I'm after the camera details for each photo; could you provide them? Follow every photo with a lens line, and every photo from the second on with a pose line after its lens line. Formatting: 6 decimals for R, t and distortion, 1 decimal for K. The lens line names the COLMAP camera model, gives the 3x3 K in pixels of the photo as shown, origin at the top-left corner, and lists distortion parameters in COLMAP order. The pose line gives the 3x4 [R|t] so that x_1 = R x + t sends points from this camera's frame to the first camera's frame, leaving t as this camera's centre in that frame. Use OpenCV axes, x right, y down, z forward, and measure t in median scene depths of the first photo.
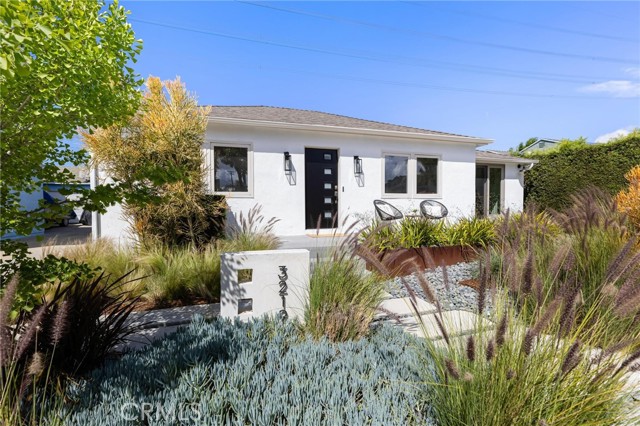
lens RADIAL K [[289.9, 0, 317.1], [0, 289.9, 213.9], [0, 0, 1]] dist [0.001791, 0.000197]
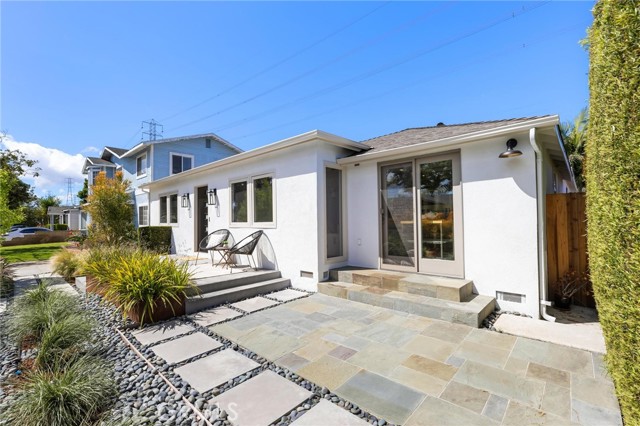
lens RADIAL K [[289.9, 0, 317.4], [0, 289.9, 213.0], [0, 0, 1]] dist [0.001791, 0.000197]
pose [[0.457554, -0.001546, -0.889180, 0.929747], [0.007773, 0.999967, 0.002261, -0.079208], [0.889148, -0.007946, 0.457551, 0.620700]]
